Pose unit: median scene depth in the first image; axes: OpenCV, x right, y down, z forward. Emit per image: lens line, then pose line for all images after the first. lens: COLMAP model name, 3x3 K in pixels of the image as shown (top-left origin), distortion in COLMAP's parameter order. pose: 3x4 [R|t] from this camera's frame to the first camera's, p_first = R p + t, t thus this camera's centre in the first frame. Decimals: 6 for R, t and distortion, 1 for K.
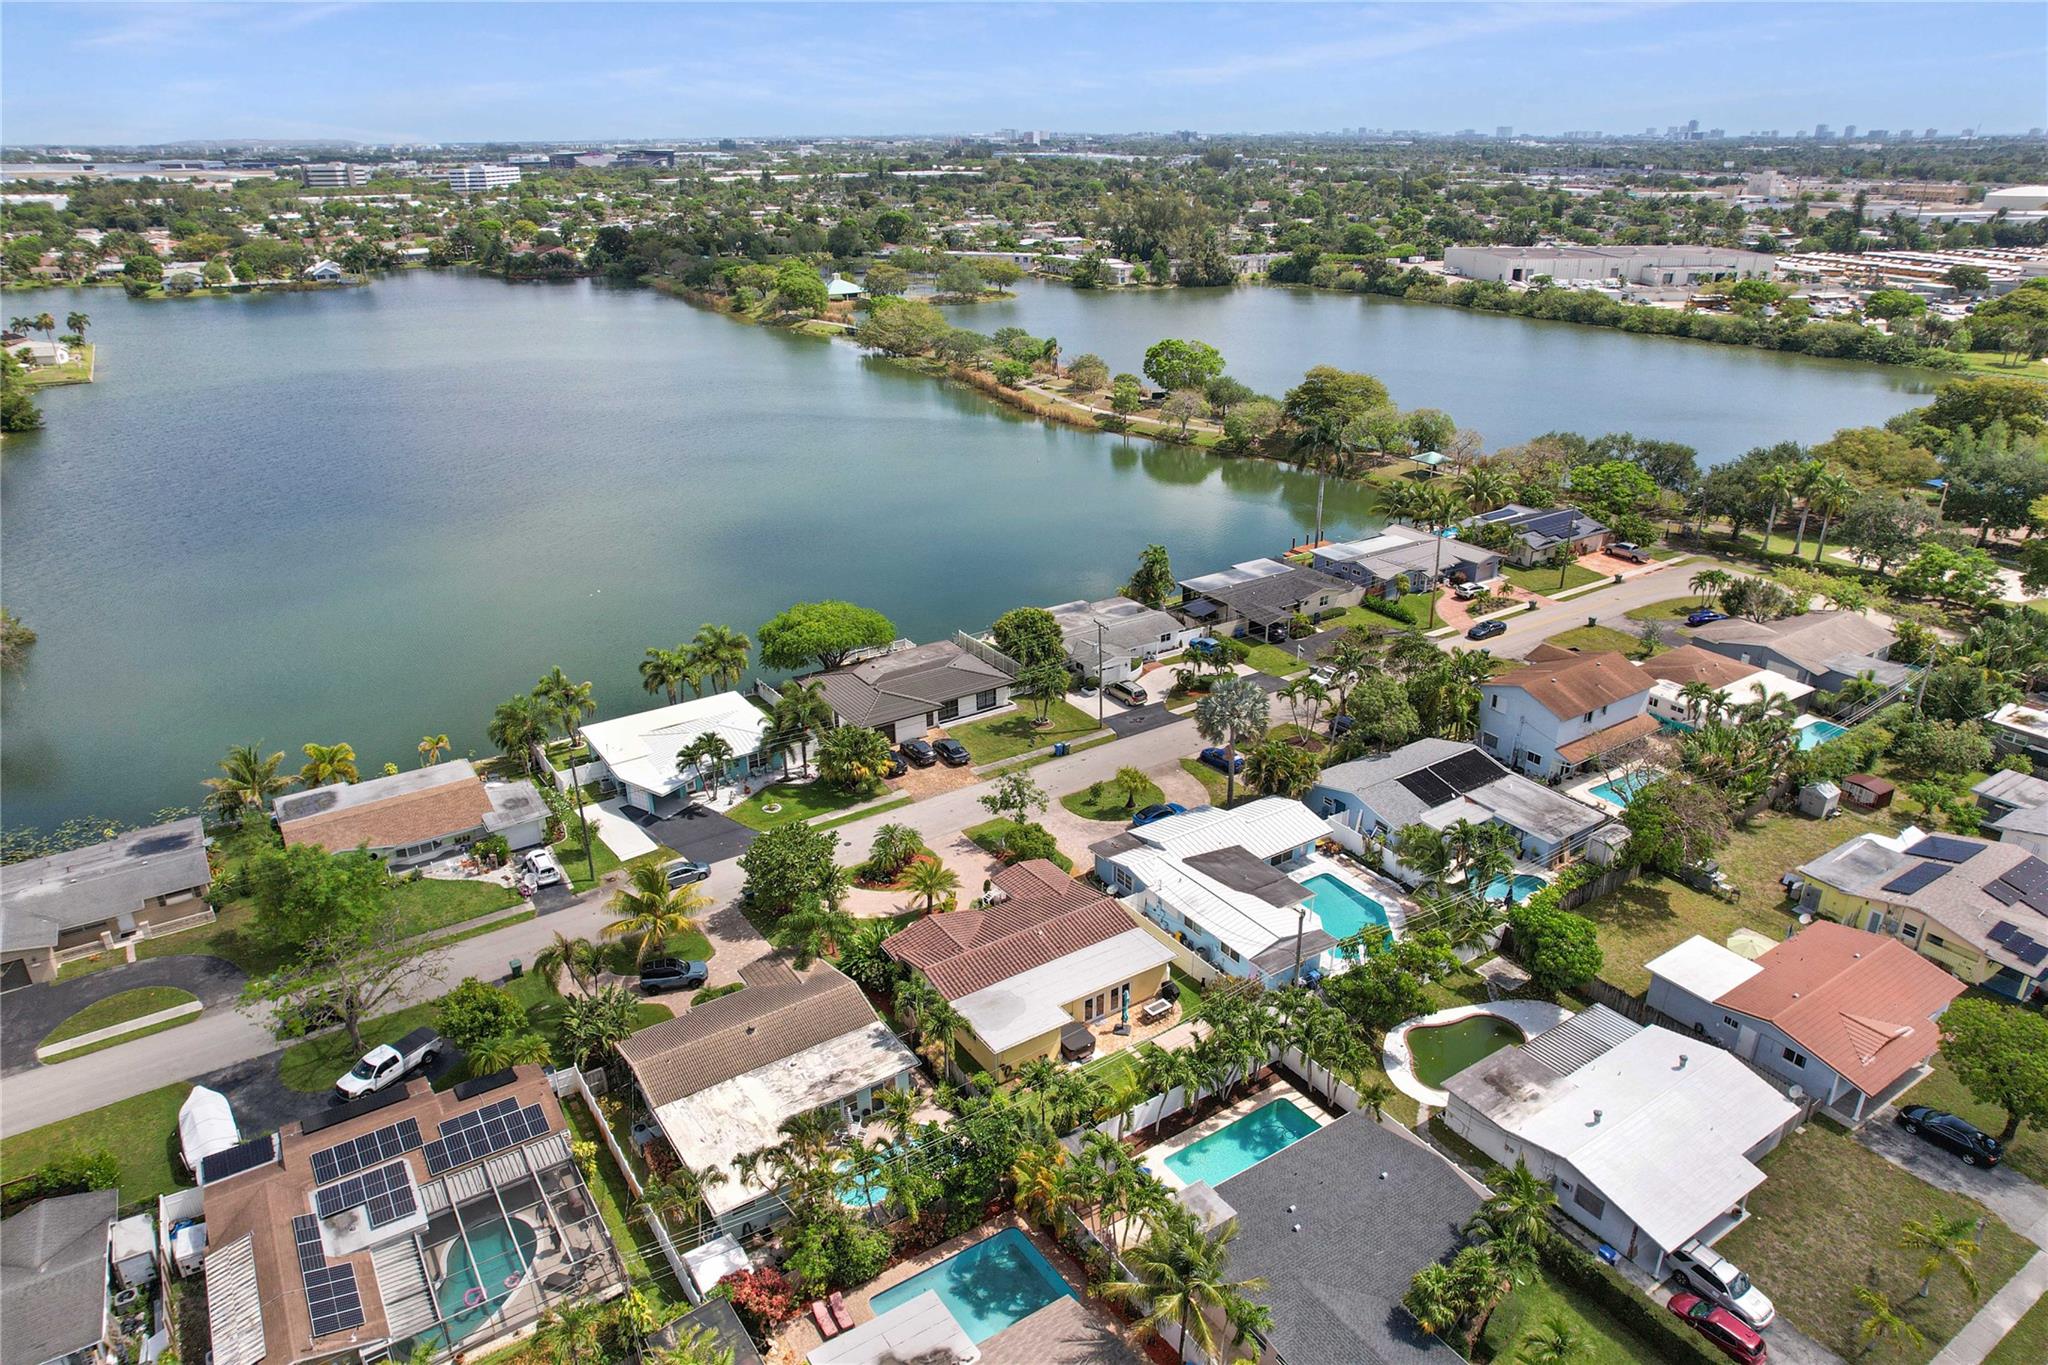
lens RADIAL K [[1322.5, 0, 1024.0], [0, 1322.5, 682.5], [0, 0, 1]] dist [-0.080005, 0.074828]
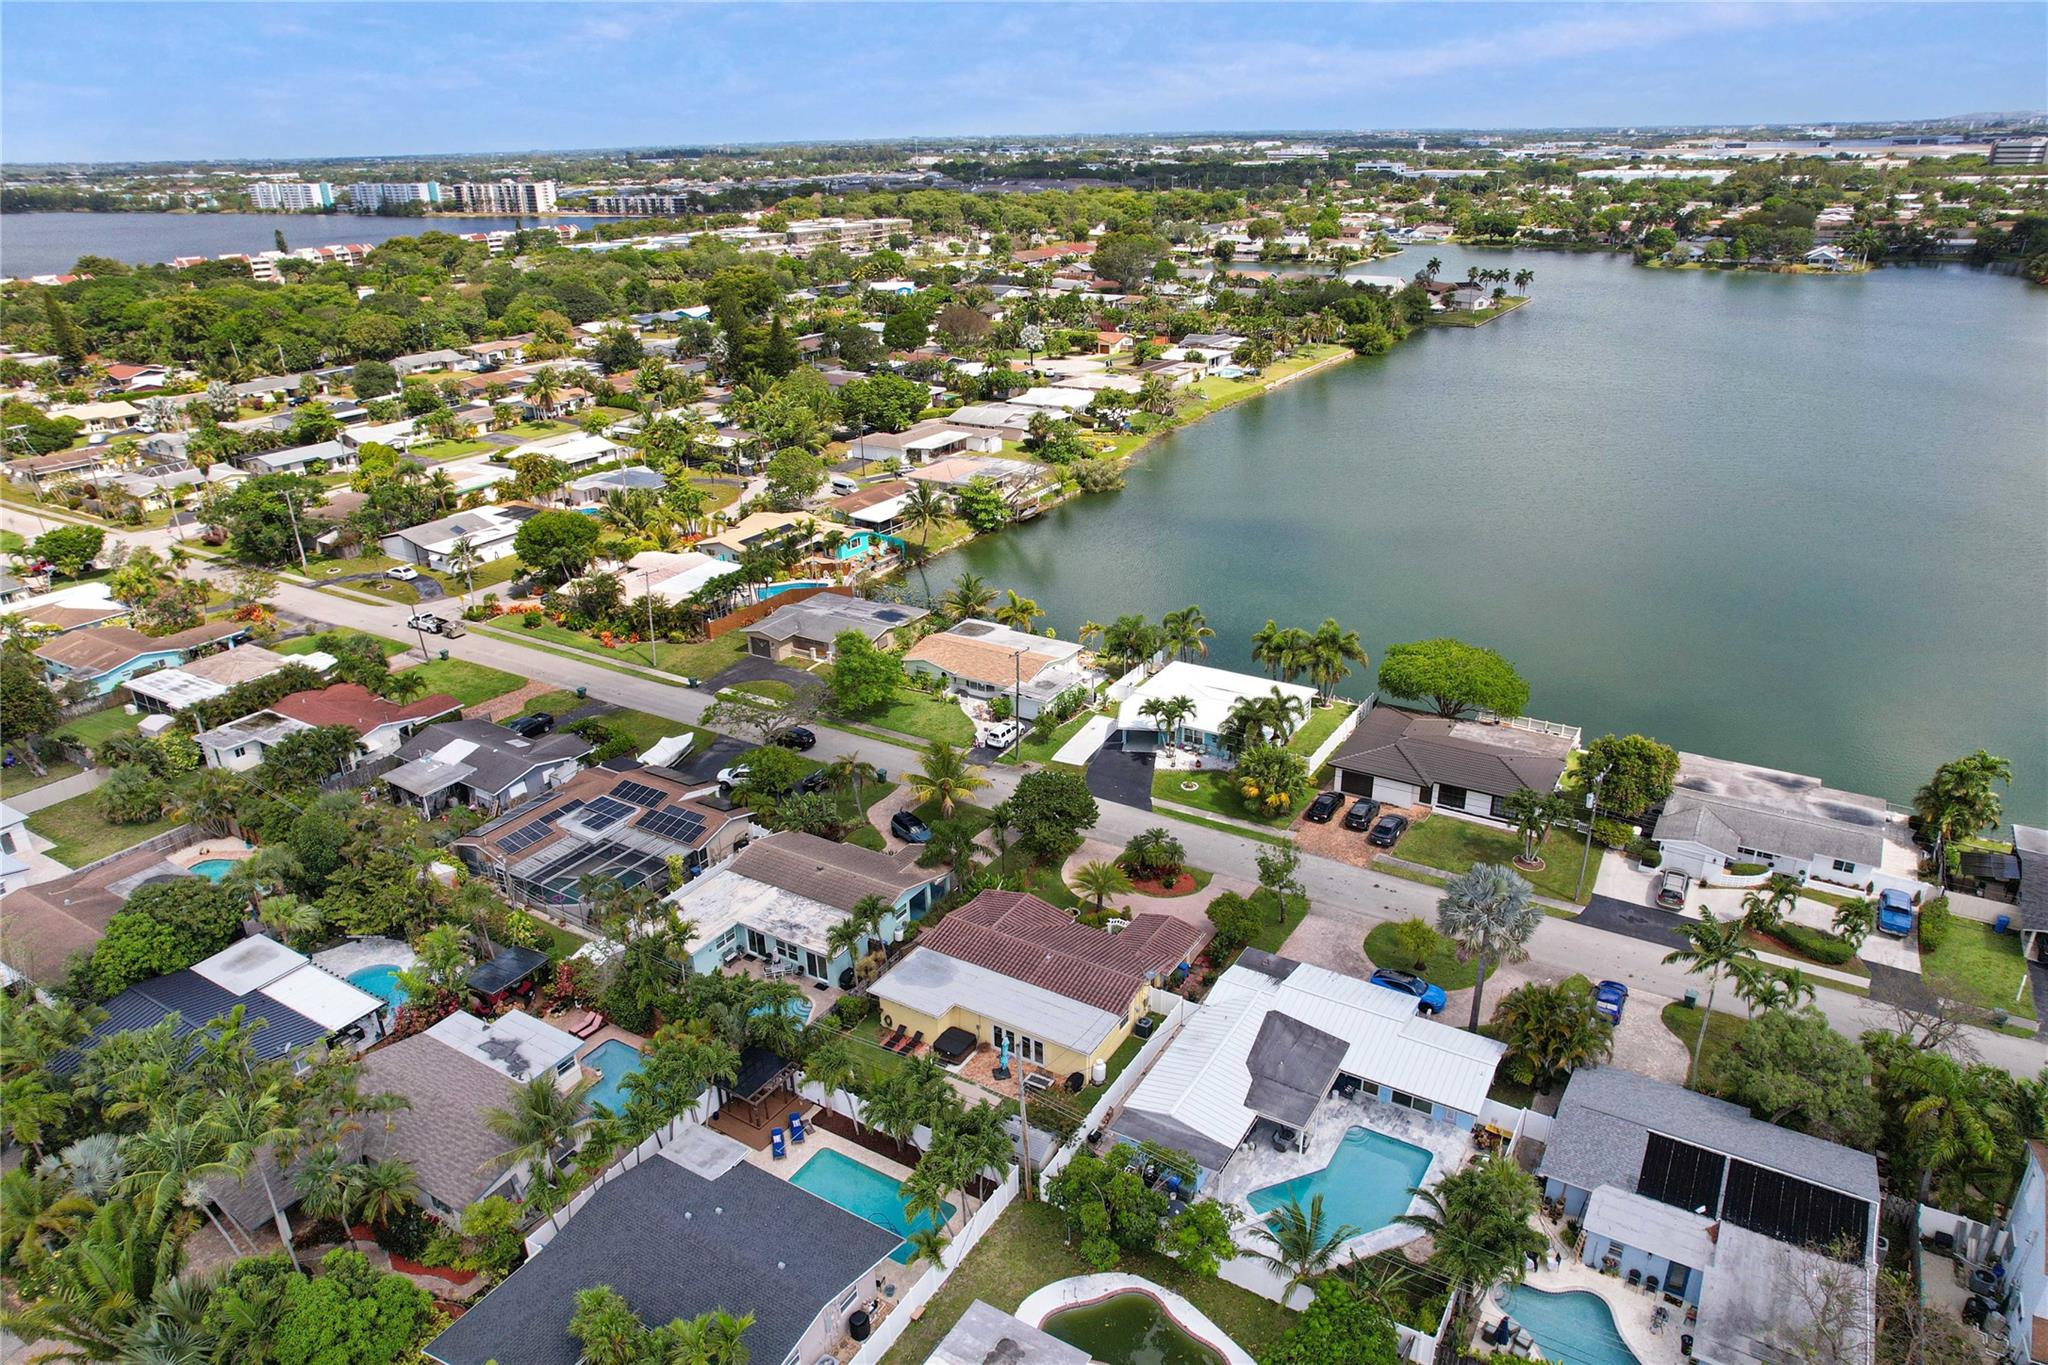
lens RADIAL K [[1322.5, 0, 1024.0], [0, 1322.5, 682.5], [0, 0, 1]] dist [-0.080005, 0.074828]
pose [[0.419882, 0.352168, -0.836467, 0.521412], [-0.338539, 0.915902, 0.215674, -0.139162], [0.842075, 0.192619, 0.503793, 0.317863]]
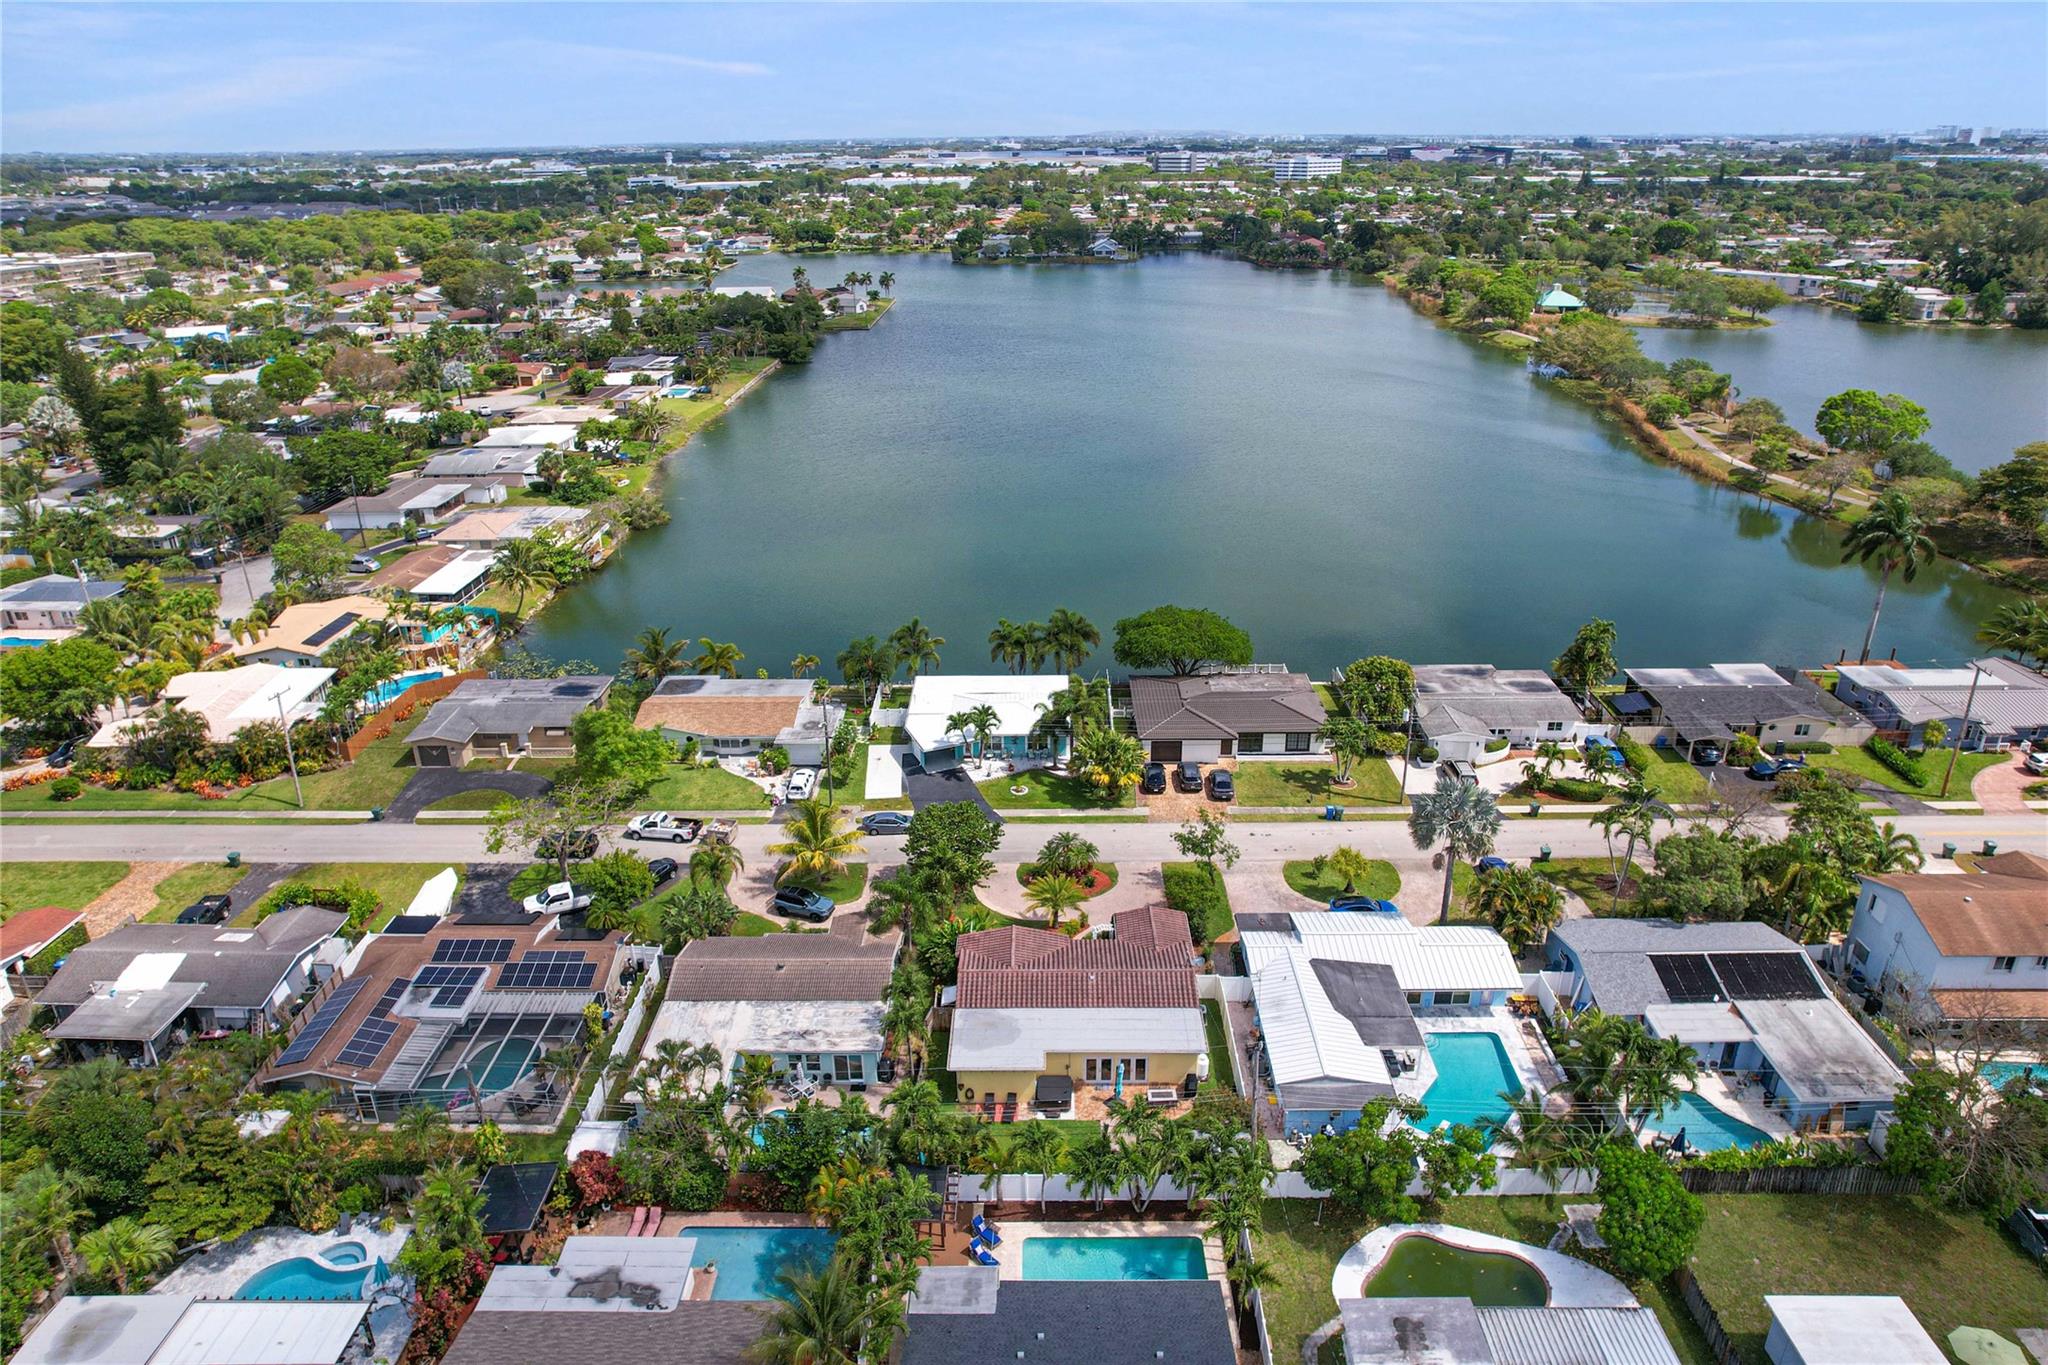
lens RADIAL K [[1322.5, 0, 1024.0], [0, 1322.5, 682.5], [0, 0, 1]] dist [-0.080005, 0.074828]
pose [[0.826096, 0.216850, -0.520136, 0.293807], [-0.214999, 0.974462, 0.064795, -0.048276], [0.520904, 0.058302, 0.851622, 0.104779]]
